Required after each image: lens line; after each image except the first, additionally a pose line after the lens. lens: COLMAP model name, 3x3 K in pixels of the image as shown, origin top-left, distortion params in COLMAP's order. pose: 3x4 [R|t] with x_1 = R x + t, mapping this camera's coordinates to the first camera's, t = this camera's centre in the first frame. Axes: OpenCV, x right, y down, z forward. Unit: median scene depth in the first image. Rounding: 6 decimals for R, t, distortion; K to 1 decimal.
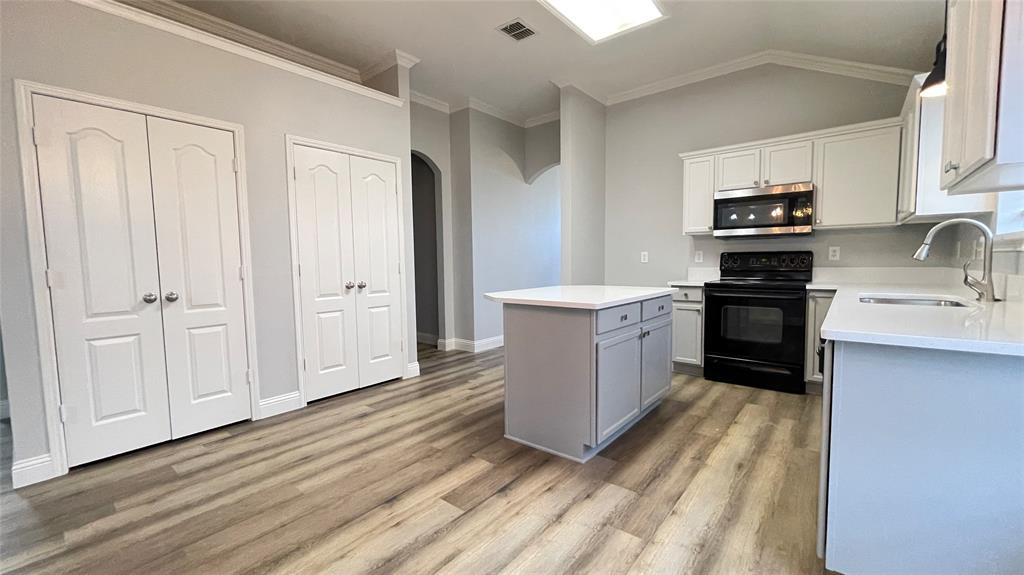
lens RADIAL K [[417.9, 0, 503.8], [0, 417.9, 287.6], [0, 0, 1]] dist [-0.002090, 0.002848]
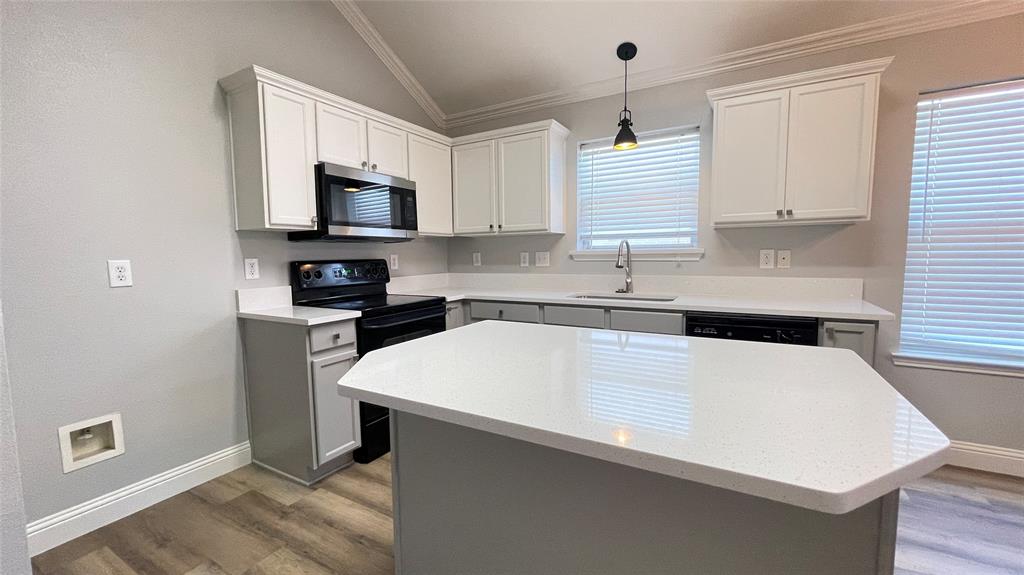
lens RADIAL K [[417.9, 0, 508.1], [0, 417.9, 288.8], [0, 0, 1]] dist [-0.002090, 0.002848]
pose [[-0.163547, -0.067162, 0.984247, -0.164677], [0.080380, 0.993456, 0.081147, -0.081282], [-0.983255, 0.092385, -0.157078, 0.944157]]
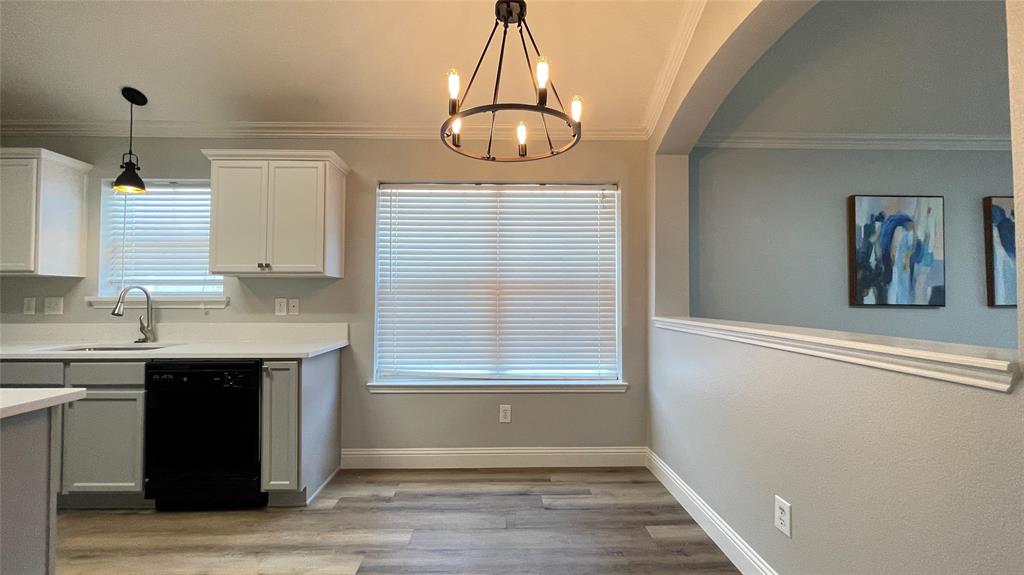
lens RADIAL K [[417.9, 0, 510.4], [0, 417.9, 288.0], [0, 0, 1]] dist [-0.002090, 0.002848]
pose [[-0.646973, 0.035697, 0.761677, -0.432117], [0.060223, 0.998175, 0.004373, -0.049056], [-0.760131, 0.048700, -0.647942, 0.547545]]
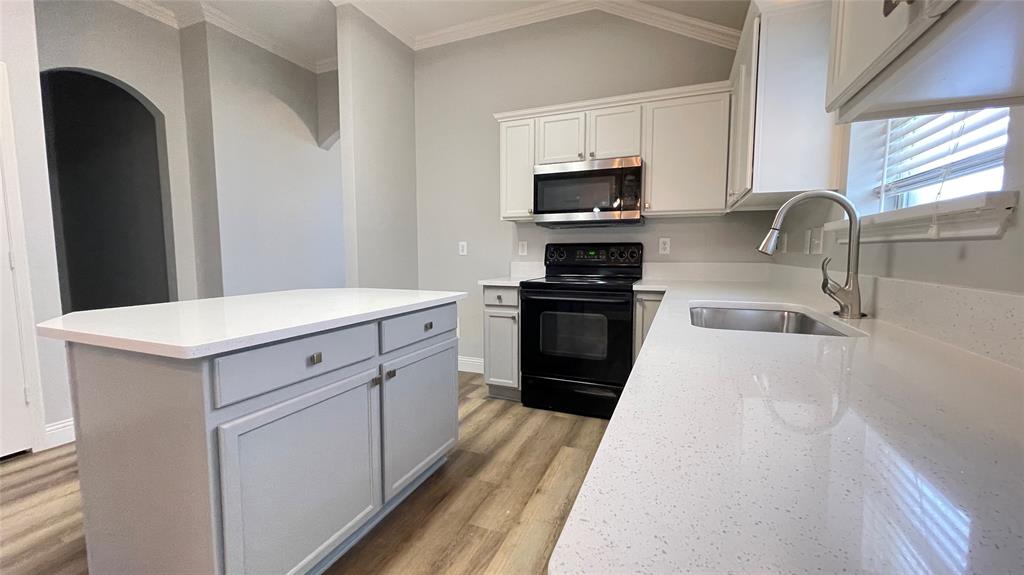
lens RADIAL K [[417.9, 0, 502.8], [0, 417.9, 287.3], [0, 0, 1]] dist [-0.002090, 0.002848]
pose [[0.959106, -0.013320, 0.282733, 0.249621], [0.008259, 0.999784, 0.019083, -0.017717], [-0.282926, -0.015968, 0.959009, 0.294775]]
